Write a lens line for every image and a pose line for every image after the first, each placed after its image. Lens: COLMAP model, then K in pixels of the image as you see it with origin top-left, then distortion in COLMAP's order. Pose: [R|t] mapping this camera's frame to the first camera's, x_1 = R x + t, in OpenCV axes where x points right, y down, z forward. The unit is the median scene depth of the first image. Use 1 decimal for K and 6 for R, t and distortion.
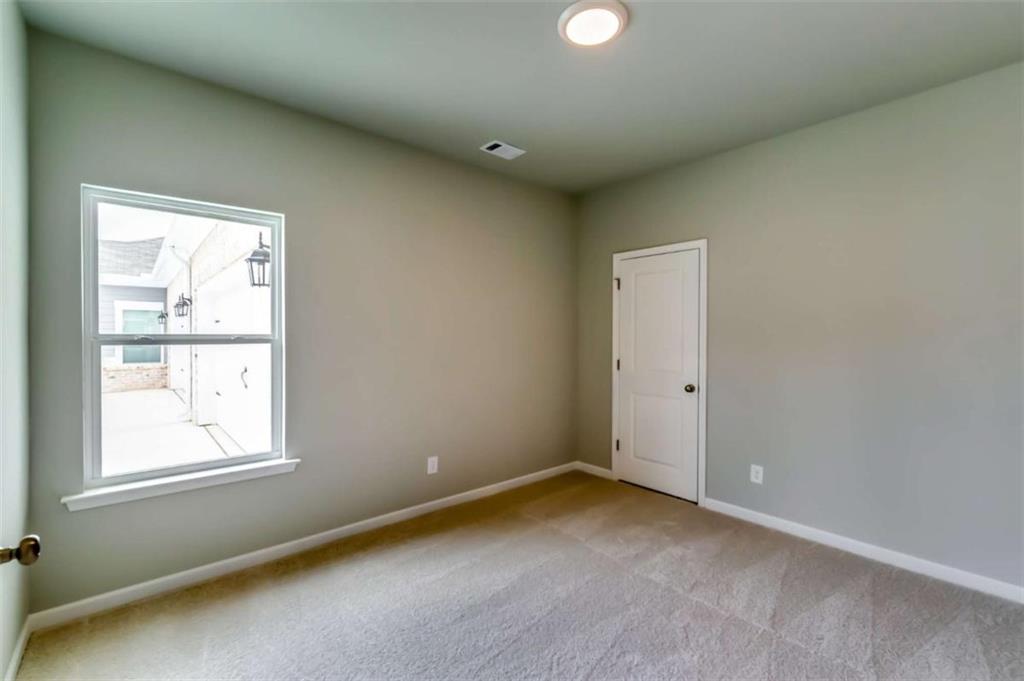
lens RADIAL K [[438.4, 0, 513.0], [0, 438.4, 339.1], [0, 0, 1]] dist [0.001891, 0.000118]
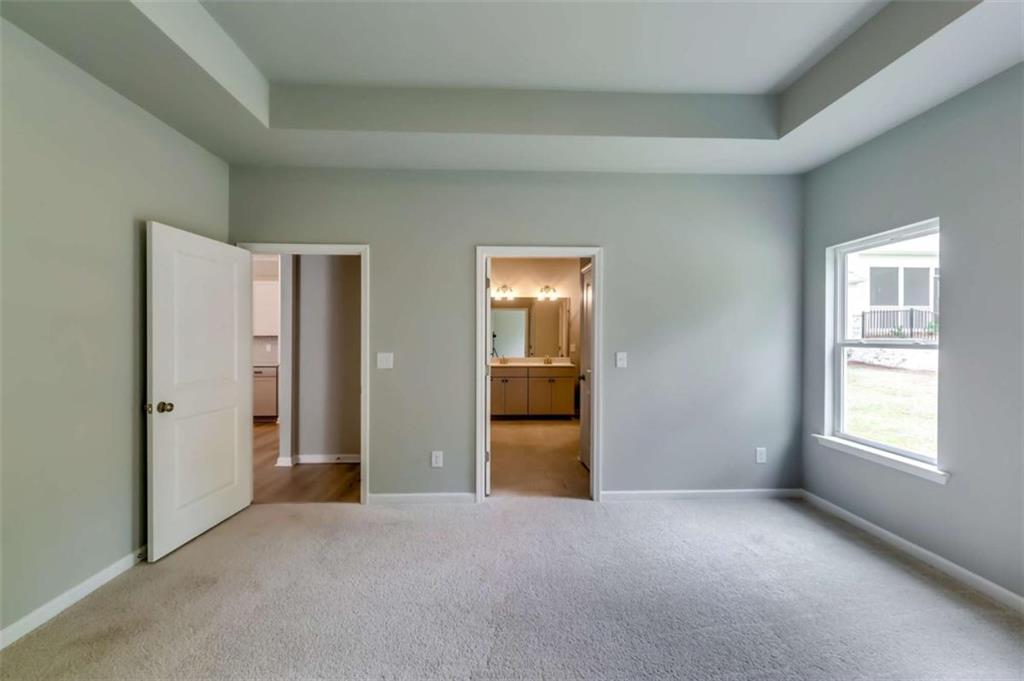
lens RADIAL K [[438.4, 0, 513.0], [0, 438.4, 339.1], [0, 0, 1]] dist [0.001891, 0.000118]
pose [[-0.615854, 0.003123, -0.787854, 0.898007], [-0.000945, 0.999988, 0.004703, -0.018927], [0.787860, 0.003641, -0.615844, 0.935246]]
